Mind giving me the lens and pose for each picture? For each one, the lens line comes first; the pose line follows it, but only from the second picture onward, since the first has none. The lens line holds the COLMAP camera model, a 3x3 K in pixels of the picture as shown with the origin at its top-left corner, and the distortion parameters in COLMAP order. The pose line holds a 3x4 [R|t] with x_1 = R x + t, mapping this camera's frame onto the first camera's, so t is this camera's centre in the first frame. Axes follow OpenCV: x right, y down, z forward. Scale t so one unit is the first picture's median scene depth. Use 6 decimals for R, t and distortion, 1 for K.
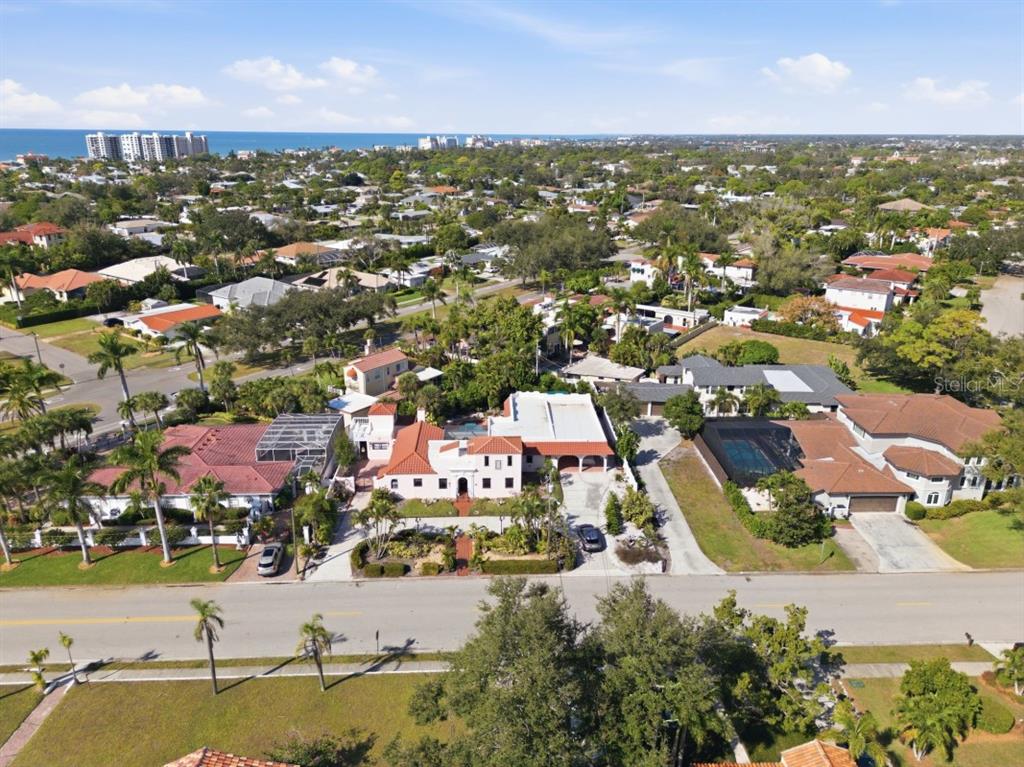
lens RADIAL K [[715.0, 0, 512.0], [0, 715.0, 383.5], [0, 0, 1]] dist [0.031256, -0.002246]
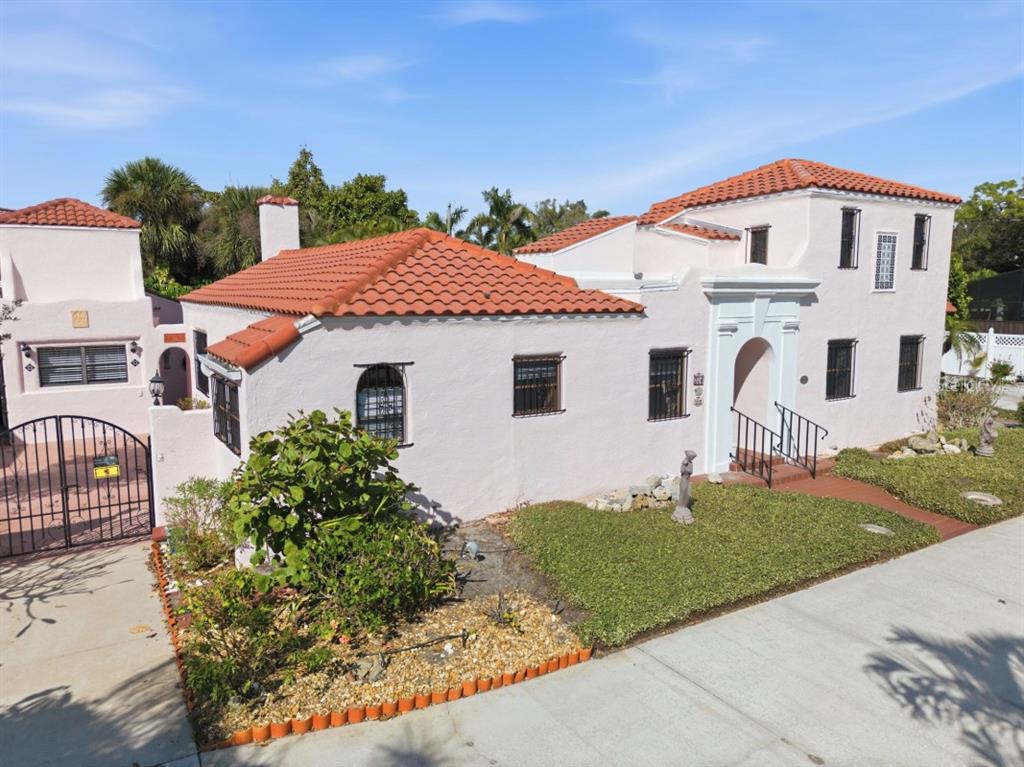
lens RADIAL K [[715.0, 0, 512.0], [0, 715.0, 383.5], [0, 0, 1]] dist [0.031256, -0.002246]
pose [[0.859934, -0.066859, 0.506006, -0.204349], [0.175309, 0.969761, -0.169794, 0.159648], [-0.479353, 0.234719, 0.845652, 0.881166]]
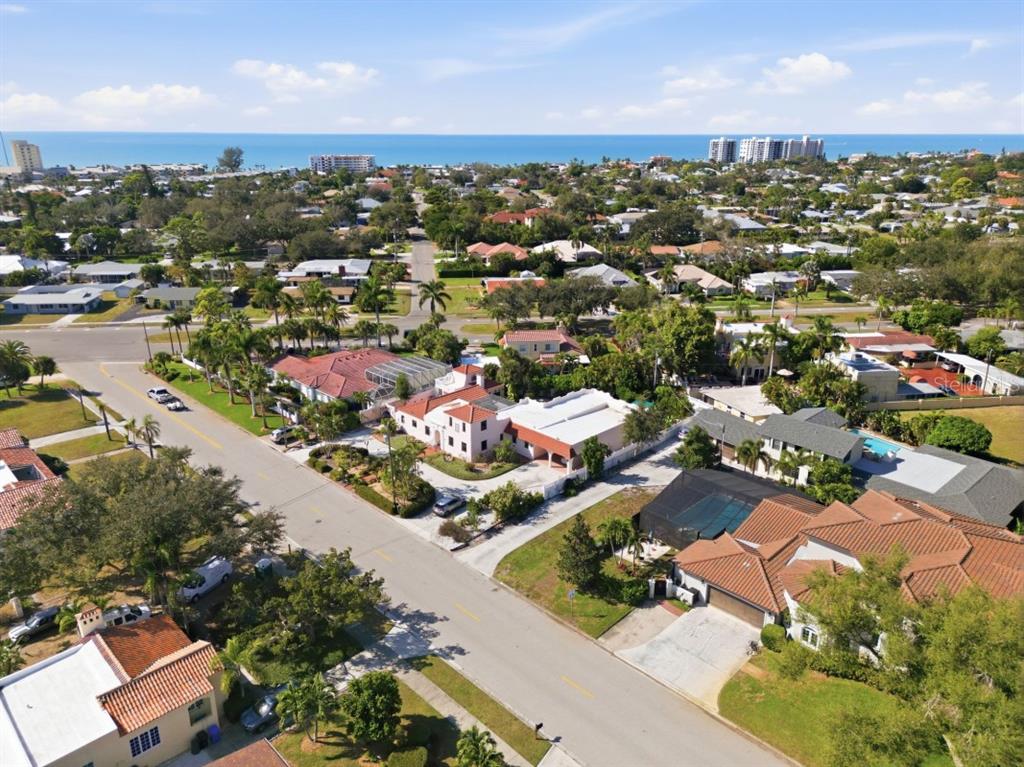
lens RADIAL K [[715.0, 0, 512.0], [0, 715.0, 383.5], [0, 0, 1]] dist [0.031256, -0.002246]
pose [[0.680039, 0.237454, -0.693659, 0.799662], [-0.240352, 0.966020, 0.095057, -0.081854], [0.692660, 0.102080, 0.714004, 0.241809]]
